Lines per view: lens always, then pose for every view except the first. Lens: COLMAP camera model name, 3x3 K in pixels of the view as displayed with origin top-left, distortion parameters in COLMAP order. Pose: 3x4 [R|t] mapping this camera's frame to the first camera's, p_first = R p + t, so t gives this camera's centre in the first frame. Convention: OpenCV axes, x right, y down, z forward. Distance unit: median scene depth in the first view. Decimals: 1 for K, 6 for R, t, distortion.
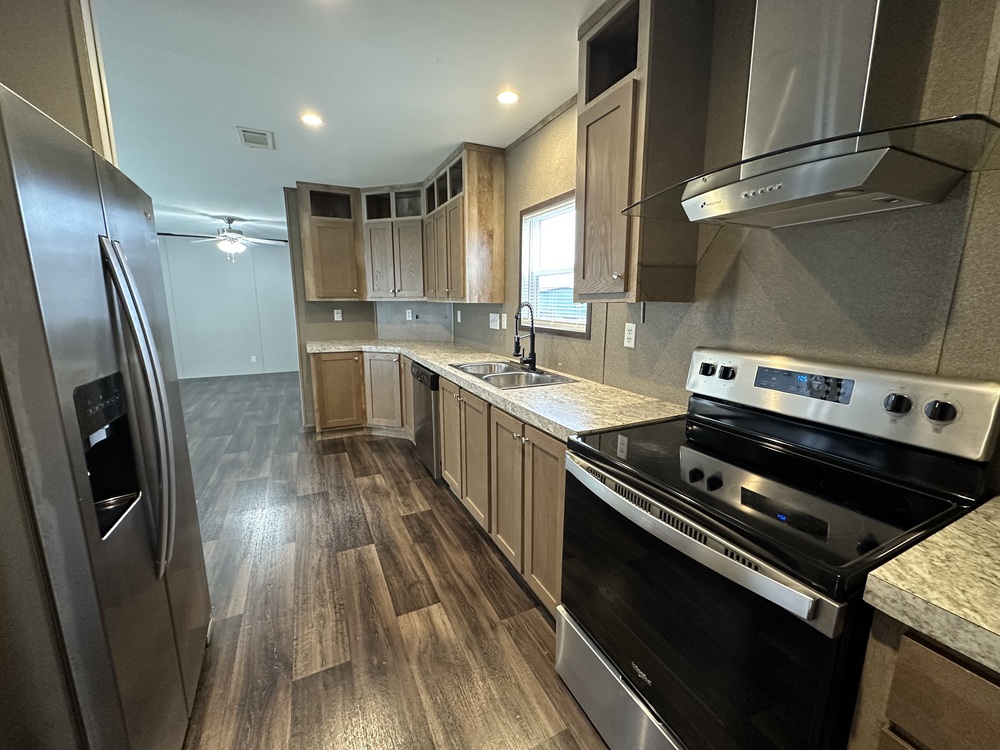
lens RADIAL K [[400.4, 0, 500.0], [0, 400.4, 375.0], [0, 0, 1]] dist [-0.002603, -0.000489]
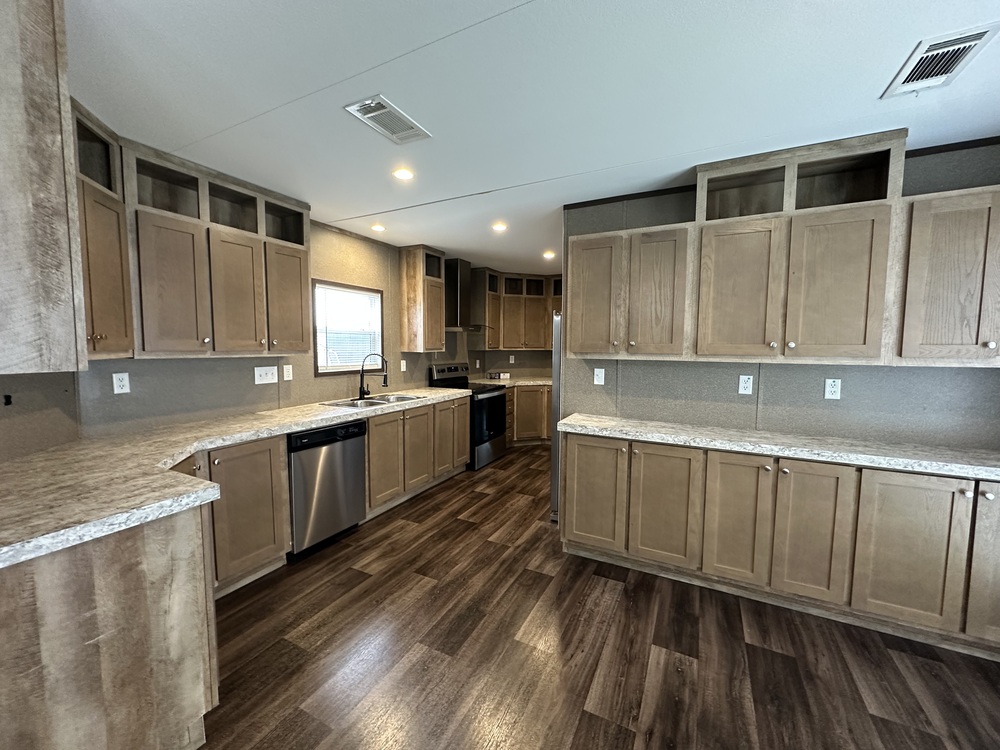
lens RADIAL K [[400.4, 0, 500.0], [0, 400.4, 375.0], [0, 0, 1]] dist [-0.002603, -0.000489]
pose [[-0.598720, -0.071281, 0.797781, -1.409540], [0.133354, 0.973259, 0.187039, -0.311663], [-0.789779, 0.218371, -0.573204, 1.464196]]
